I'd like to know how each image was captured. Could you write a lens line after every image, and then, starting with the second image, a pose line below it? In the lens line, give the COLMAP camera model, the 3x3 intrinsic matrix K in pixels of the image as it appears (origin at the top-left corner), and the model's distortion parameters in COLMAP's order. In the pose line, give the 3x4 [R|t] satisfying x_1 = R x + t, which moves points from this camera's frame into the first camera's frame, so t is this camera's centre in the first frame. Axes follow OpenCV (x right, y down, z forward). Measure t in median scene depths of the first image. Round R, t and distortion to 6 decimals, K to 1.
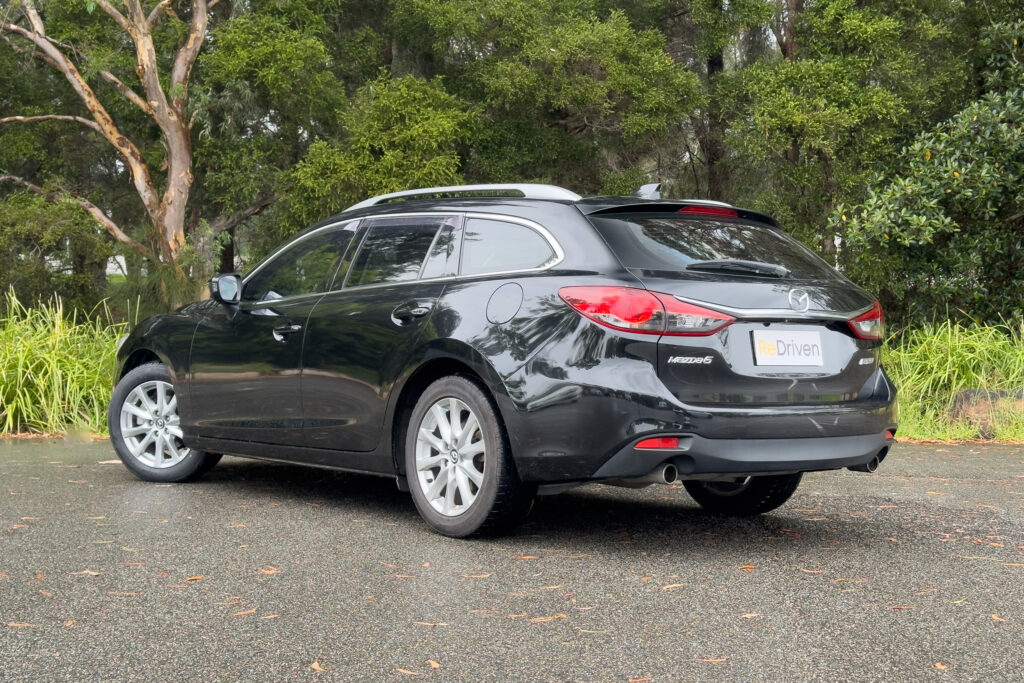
lens RADIAL K [[1324.0, 0, 517.1], [0, 1324.0, 323.3], [0, 0, 1]] dist [0.135821, -0.116145]
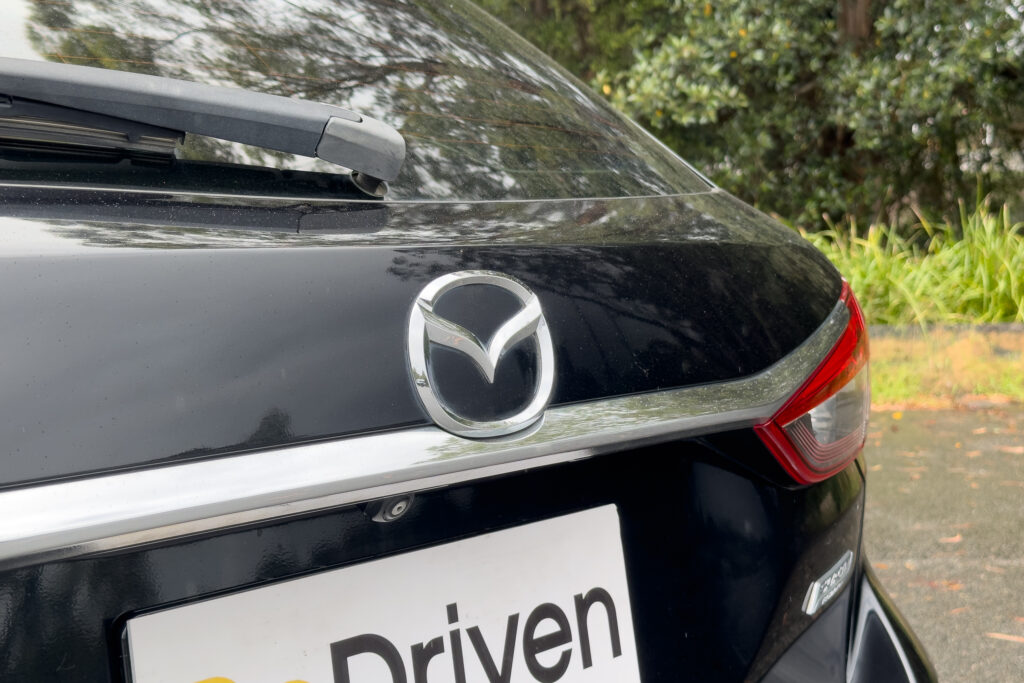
lens RADIAL K [[1324.0, 0, 517.1], [0, 1324.0, 323.3], [0, 0, 1]] dist [0.135821, -0.116145]
pose [[0.983760, -0.031250, 0.176750, 0.053932], [0.016527, 0.996315, 0.084166, -0.009493], [-0.178729, -0.079878, 0.980651, 0.244076]]
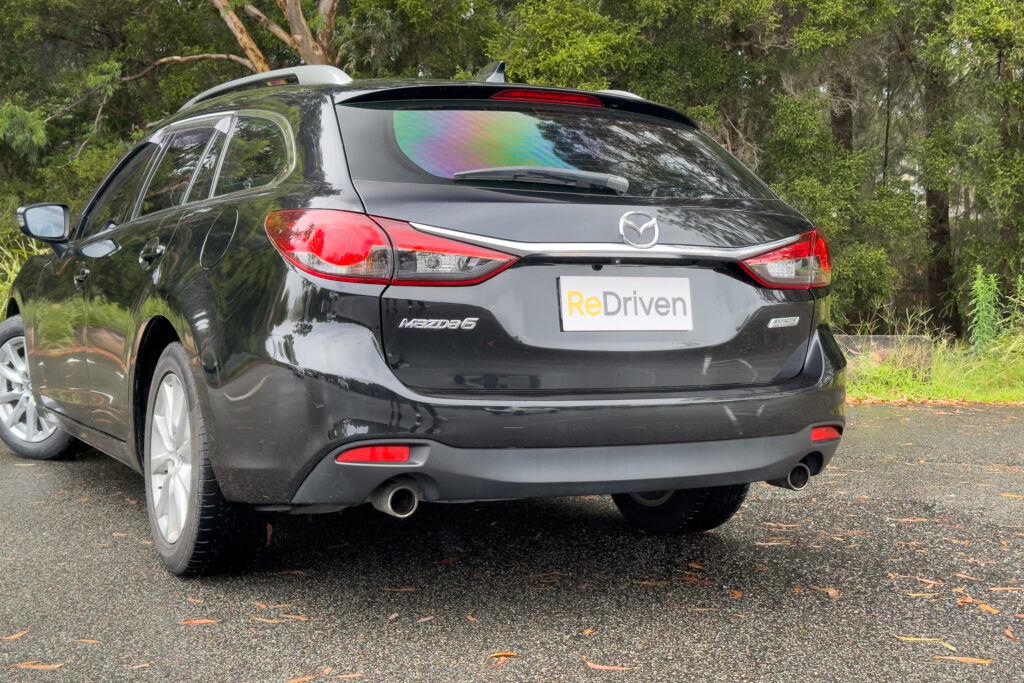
lens RADIAL K [[1324.0, 0, 517.1], [0, 1324.0, 323.3], [0, 0, 1]] dist [0.135821, -0.116145]
pose [[0.984561, 0.003589, -0.175004, 0.075528], [0.004174, 0.999024, 0.043967, -0.000098], [0.174991, -0.044019, 0.983586, 0.102626]]
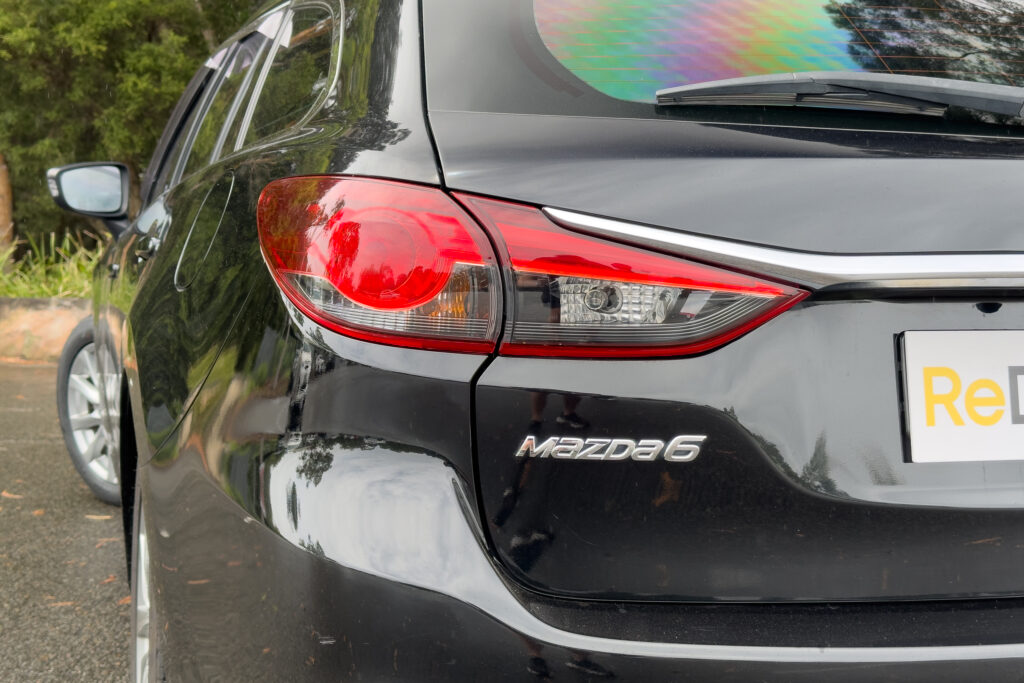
lens RADIAL K [[1410.4, 0, 512.0], [0, 1410.4, 341.5], [0, 0, 1]] dist [0.127612, -0.022940]
pose [[0.938363, 0.028201, -0.344499, 0.056789], [-0.000065, 0.996680, 0.081413, -0.004635], [0.345652, -0.076373, 0.935250, 0.196404]]
